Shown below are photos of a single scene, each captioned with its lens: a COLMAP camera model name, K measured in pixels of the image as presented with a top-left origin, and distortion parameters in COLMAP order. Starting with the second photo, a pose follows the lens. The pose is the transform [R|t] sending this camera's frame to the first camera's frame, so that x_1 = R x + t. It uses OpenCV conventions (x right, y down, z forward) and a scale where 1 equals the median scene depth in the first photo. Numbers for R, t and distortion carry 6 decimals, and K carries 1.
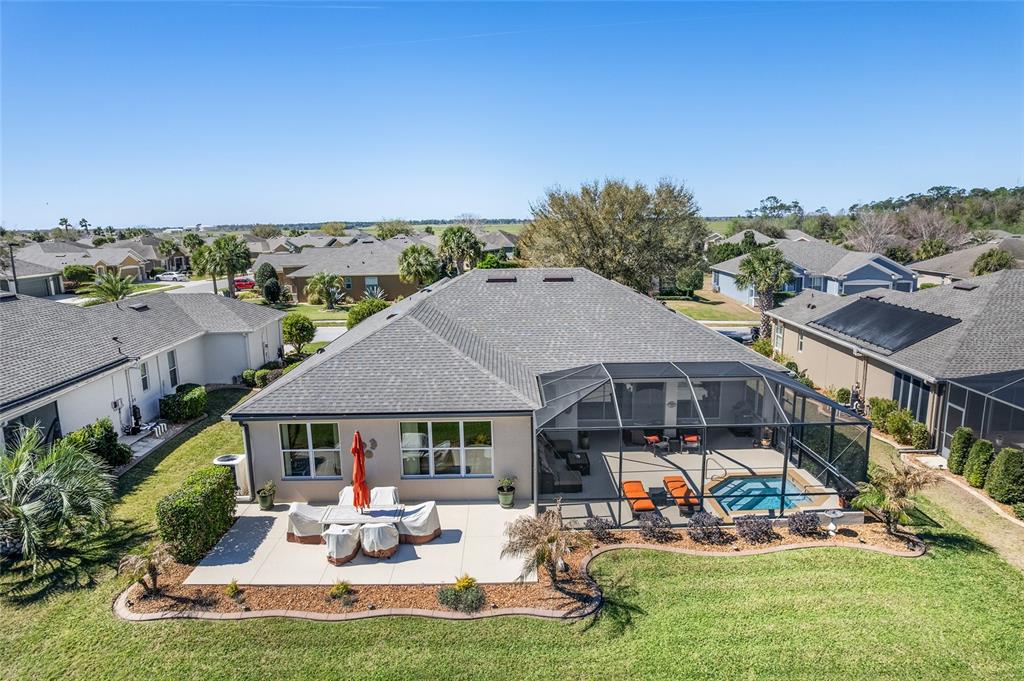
lens RADIAL K [[656.3, 0, 512.0], [0, 656.3, 340.5], [0, 0, 1]] dist [-0.072636, 0.065047]
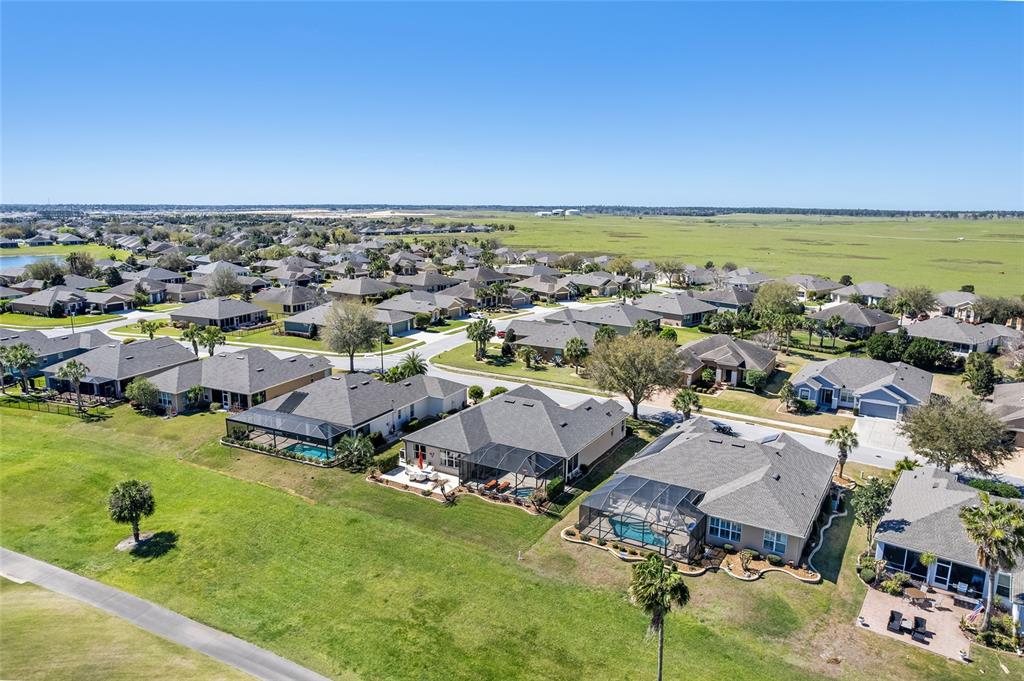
lens RADIAL K [[677.3, 0, 512.0], [0, 677.3, 340.5], [0, 0, 1]] dist [-0.072492, 0.065153]
pose [[0.860679, 0.121060, -0.494547, 1.900774], [-0.109752, 0.992599, 0.051972, -0.693468], [0.497179, 0.009546, 0.867596, -1.996459]]
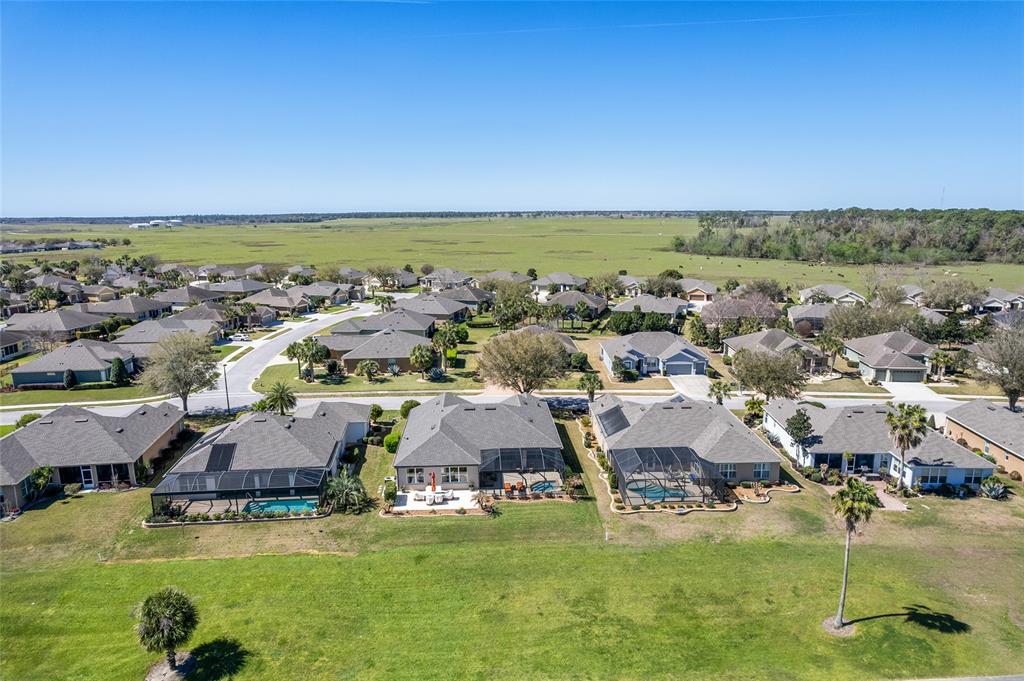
lens RADIAL K [[656.3, 0, 512.0], [0, 656.3, 340.5], [0, 0, 1]] dist [-0.072636, 0.065047]
pose [[0.998707, -0.001957, 0.050808, 0.033580], [0.001074, 0.999848, 0.017406, -0.612033], [-0.050835, -0.017329, 0.998557, -2.494381]]
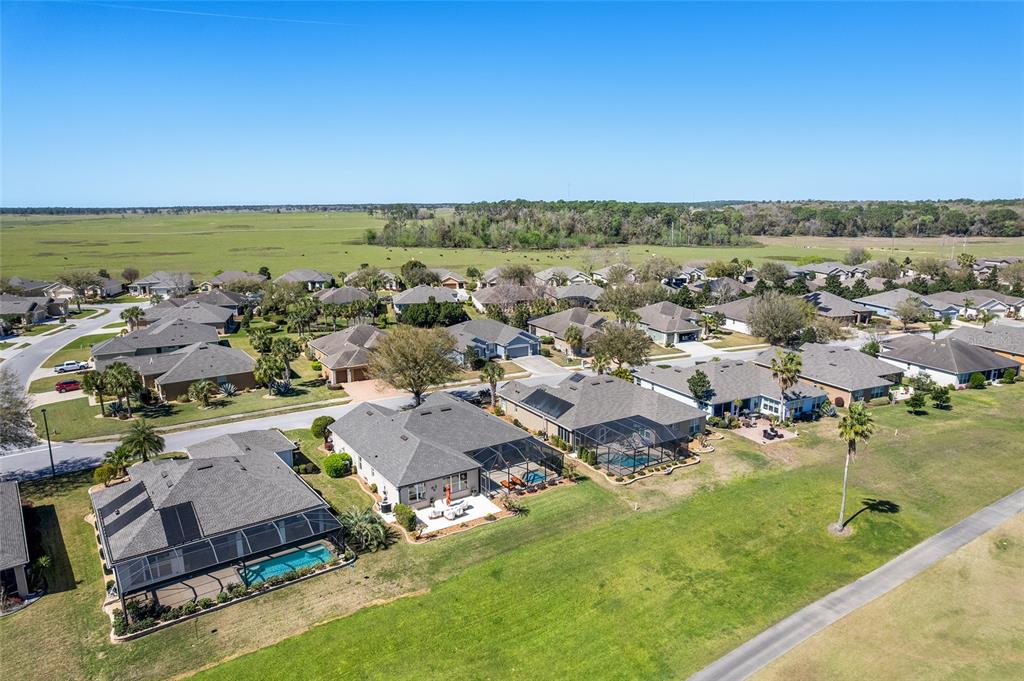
lens RADIAL K [[656.3, 0, 512.0], [0, 656.3, 340.5], [0, 0, 1]] dist [-0.072636, 0.065047]
pose [[0.841943, -0.101056, 0.530018, -1.500220], [0.088169, 0.994868, 0.049629, -0.670569], [-0.532313, 0.004946, 0.846533, -1.890324]]
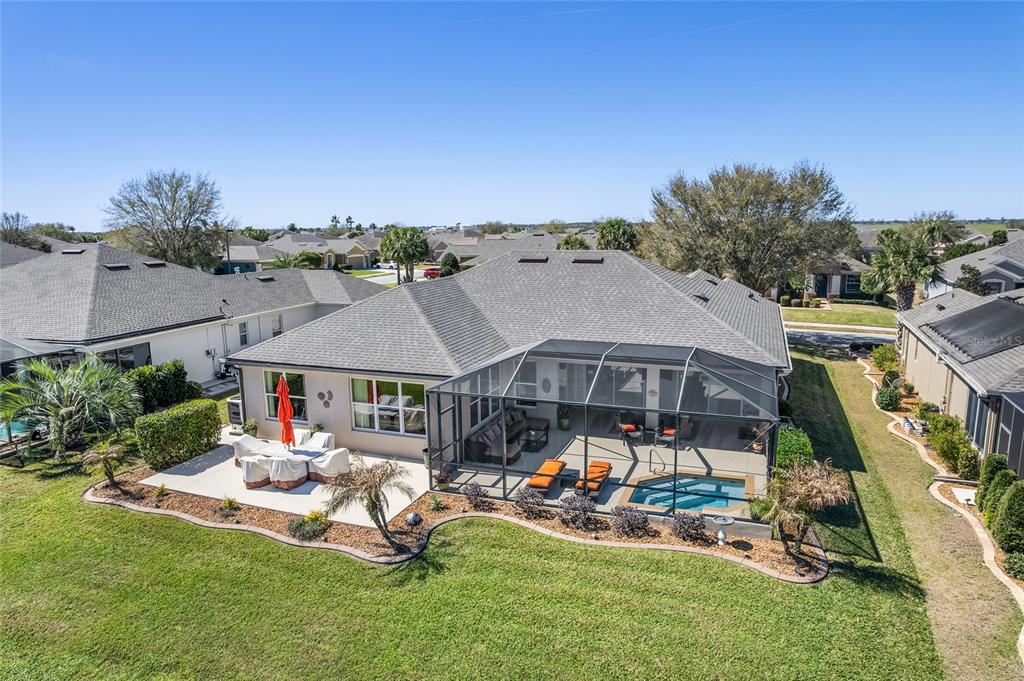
lens RADIAL K [[656.3, 0, 512.0], [0, 656.3, 340.5], [0, 0, 1]] dist [-0.072636, 0.065047]
pose [[0.931748, 0.065824, -0.357089, 0.460958], [-0.066394, 0.997736, 0.010677, 0.031588], [0.356983, 0.013760, 0.934009, 0.066574]]
